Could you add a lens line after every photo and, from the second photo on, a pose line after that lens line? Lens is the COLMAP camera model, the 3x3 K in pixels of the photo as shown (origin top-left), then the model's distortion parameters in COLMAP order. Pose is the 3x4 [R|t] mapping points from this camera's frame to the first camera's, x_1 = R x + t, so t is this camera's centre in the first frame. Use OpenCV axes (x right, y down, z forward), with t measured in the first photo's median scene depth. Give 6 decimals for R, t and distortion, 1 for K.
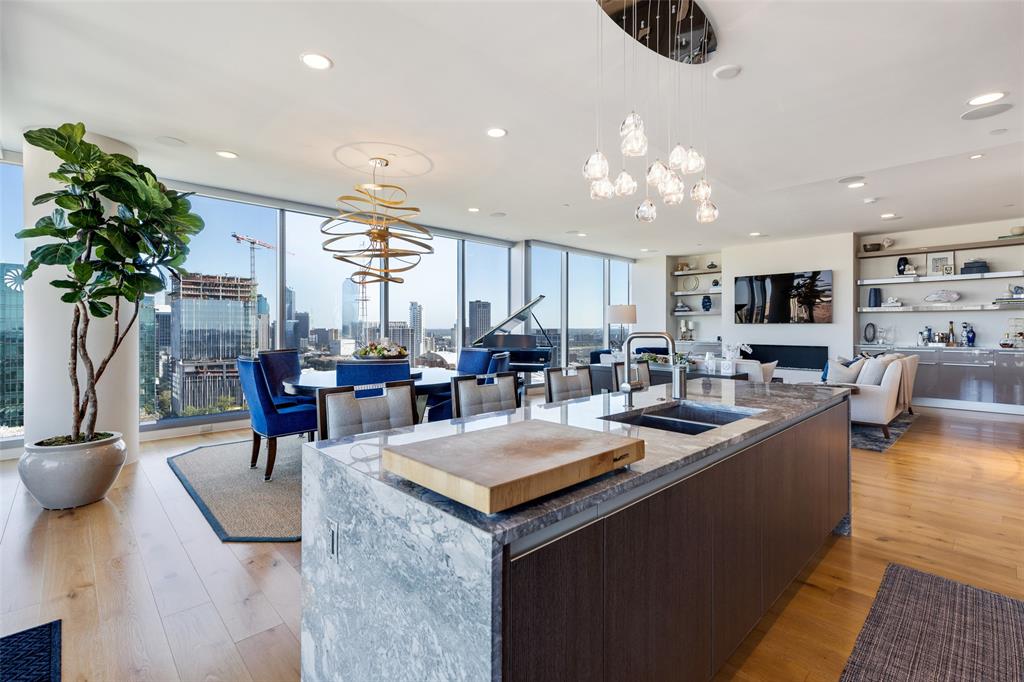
lens RADIAL K [[462.9, 0, 516.7], [0, 462.9, 329.4], [0, 0, 1]] dist [0.014283, -0.001953]
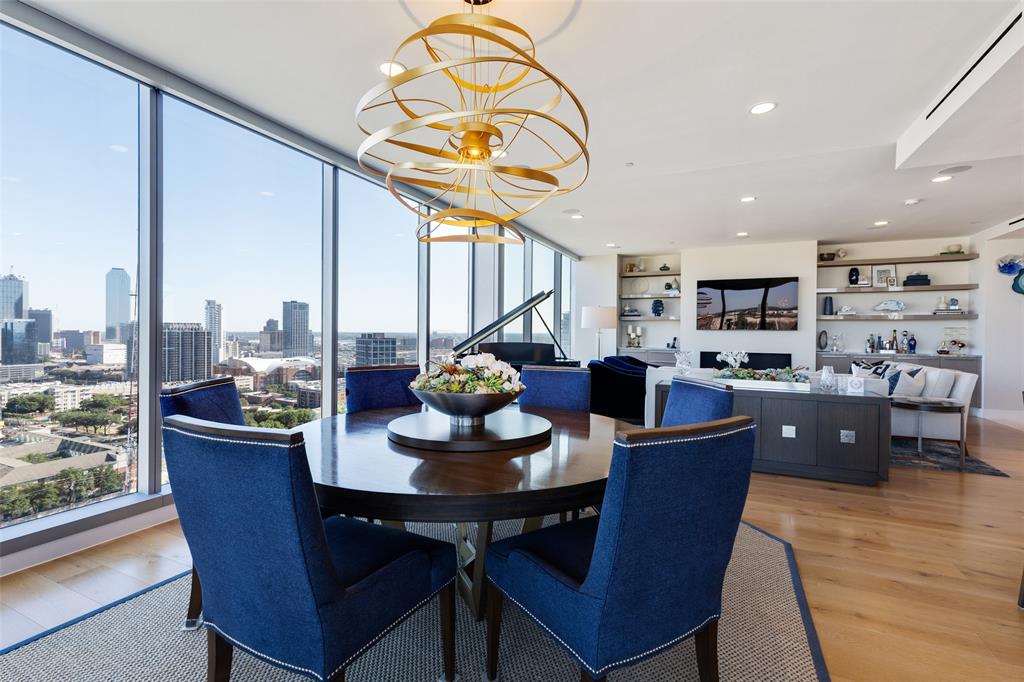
lens RADIAL K [[462.9, 0, 518.9], [0, 462.9, 336.8], [0, 0, 1]] dist [0.014283, -0.001953]
pose [[0.933839, 0.003126, 0.357680, -0.236860], [-0.005677, 0.999965, 0.006084, -0.002721], [-0.357649, -0.007712, 0.933824, 0.289894]]
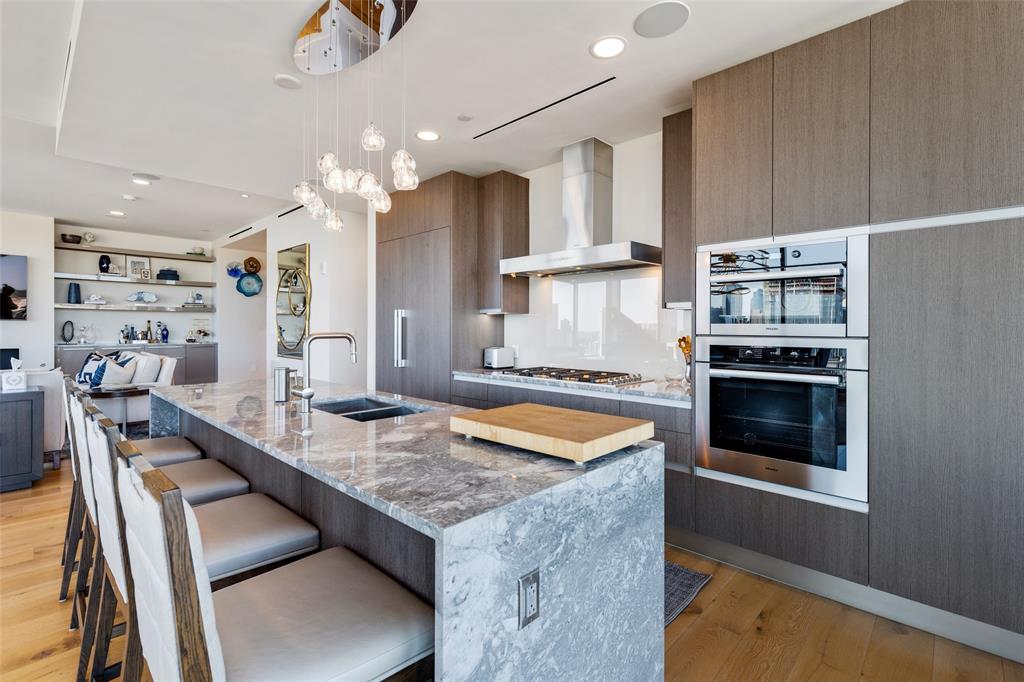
lens RADIAL K [[462.9, 0, 508.5], [0, 462.9, 326.9], [0, 0, 1]] dist [0.014283, -0.001953]
pose [[-0.021384, 0.000150, 0.999771, -0.181401], [0.000234, 1.000000, -0.000145, -0.001603], [-0.999771, 0.000231, -0.021384, 0.159901]]
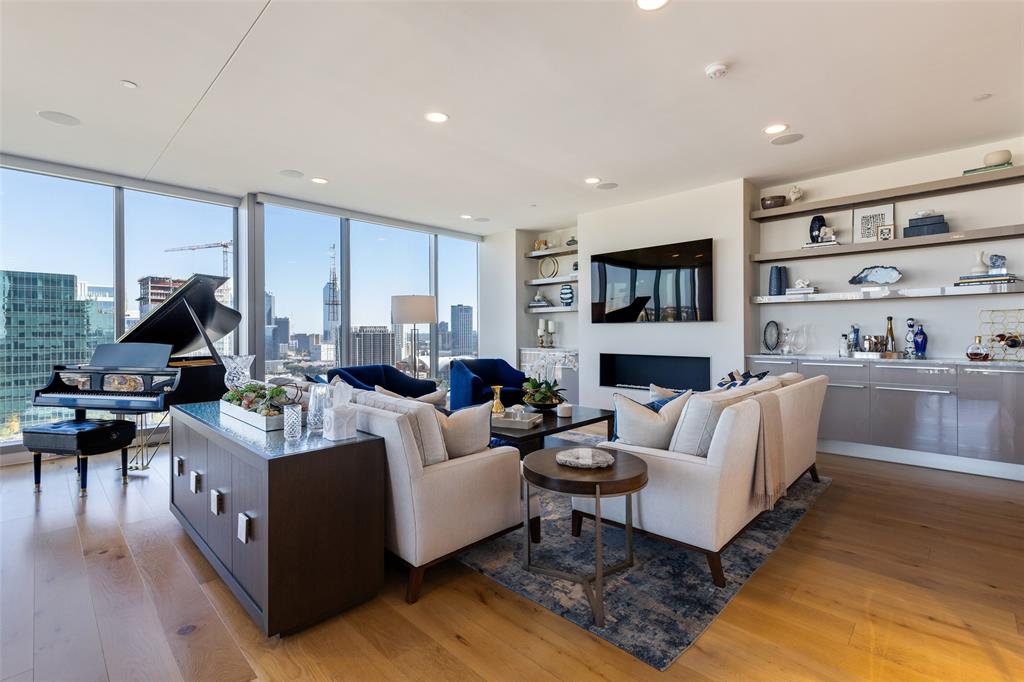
lens RADIAL K [[462.9, 0, 516.0], [0, 462.9, 334.4], [0, 0, 1]] dist [0.014283, -0.001953]
pose [[0.999257, -0.007106, 0.037879, 0.387126], [0.007009, 0.999972, 0.002675, 0.000758], [-0.037897, -0.002408, 0.999279, 0.379239]]
